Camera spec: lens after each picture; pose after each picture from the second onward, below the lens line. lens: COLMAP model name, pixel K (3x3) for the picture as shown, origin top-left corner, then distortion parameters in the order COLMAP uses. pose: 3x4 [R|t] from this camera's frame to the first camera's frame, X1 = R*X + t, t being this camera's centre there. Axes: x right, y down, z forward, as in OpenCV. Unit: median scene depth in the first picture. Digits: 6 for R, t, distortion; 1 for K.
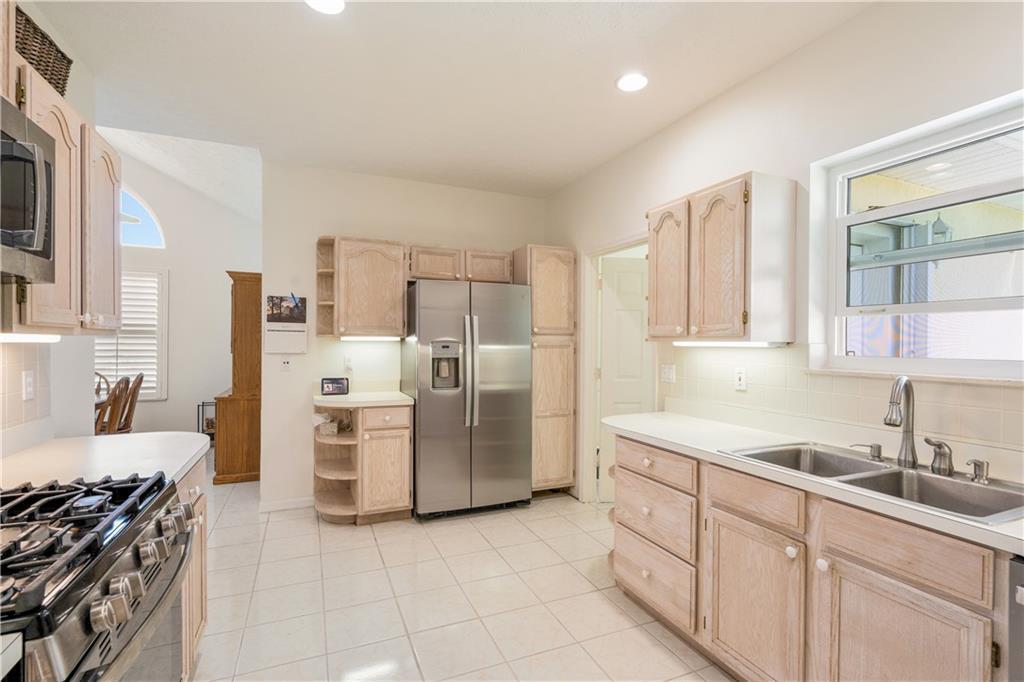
lens RADIAL K [[471.2, 0, 507.1], [0, 471.2, 344.9], [0, 0, 1]] dist [0.001281, 0.000909]
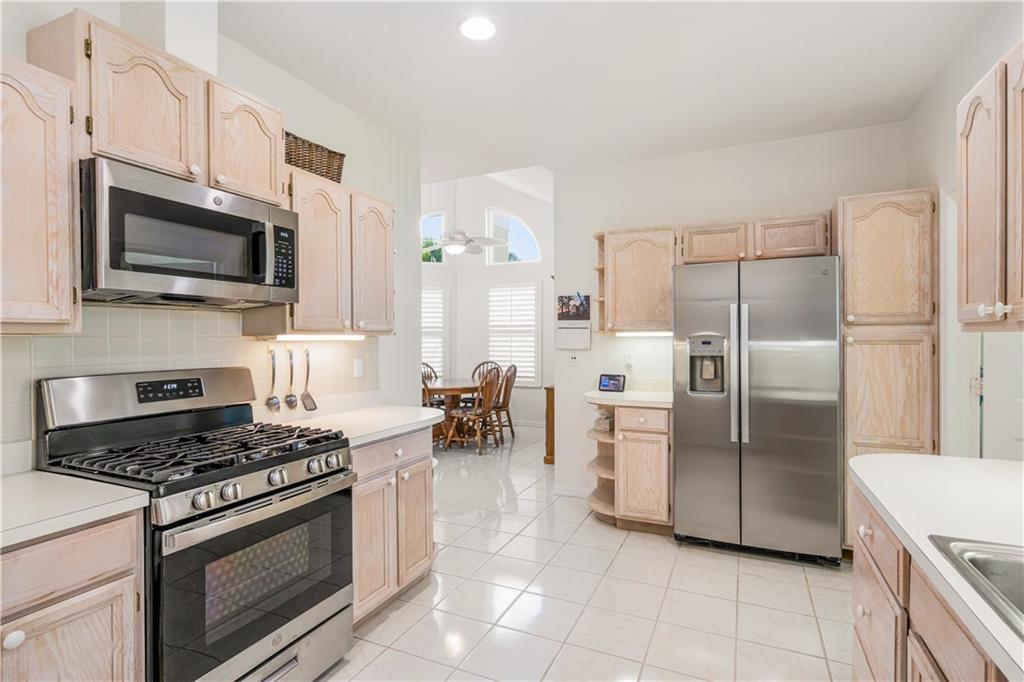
lens RADIAL K [[506.5, 0, 518.0], [0, 506.5, 340.8], [0, 0, 1]] dist [0.002034, 0.000582]
pose [[0.678243, -0.004413, -0.734825, 0.287089], [0.003702, 0.999990, -0.002588, 0.001530], [0.734829, -0.000965, 0.678252, 0.136701]]
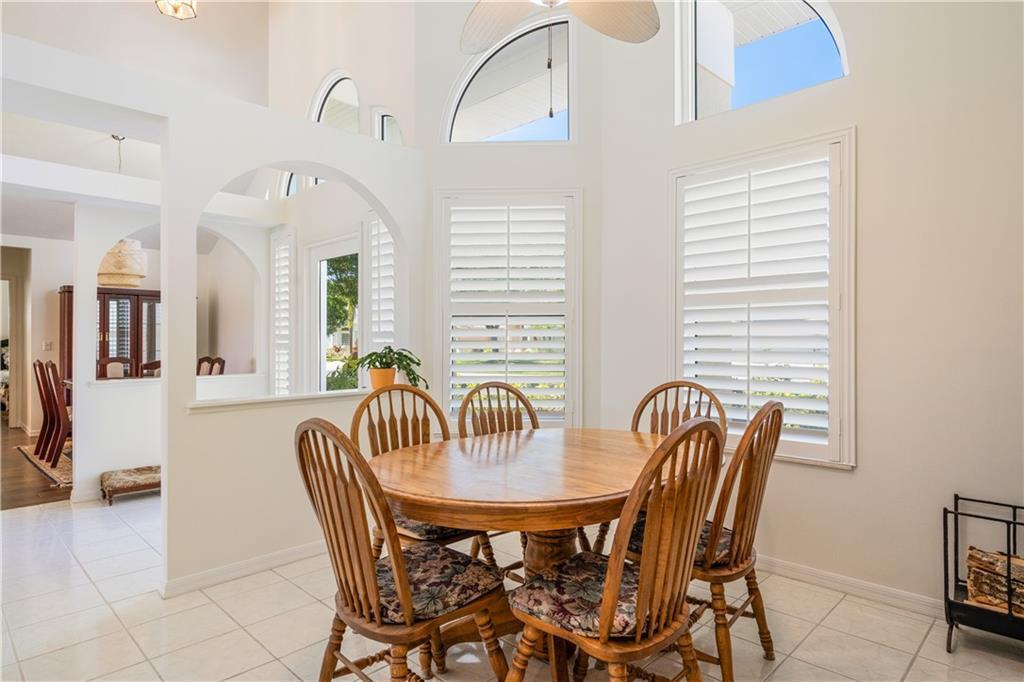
lens RADIAL K [[584.3, 0, 515.1], [0, 584.3, 345.9], [0, 0, 1]] dist [-0.003368, 0.000022]
pose [[0.389082, -0.000262, -0.921203, -0.616380], [0.002818, 0.999996, 0.000906, 0.025681], [0.921199, -0.002948, 0.389081, 0.890147]]
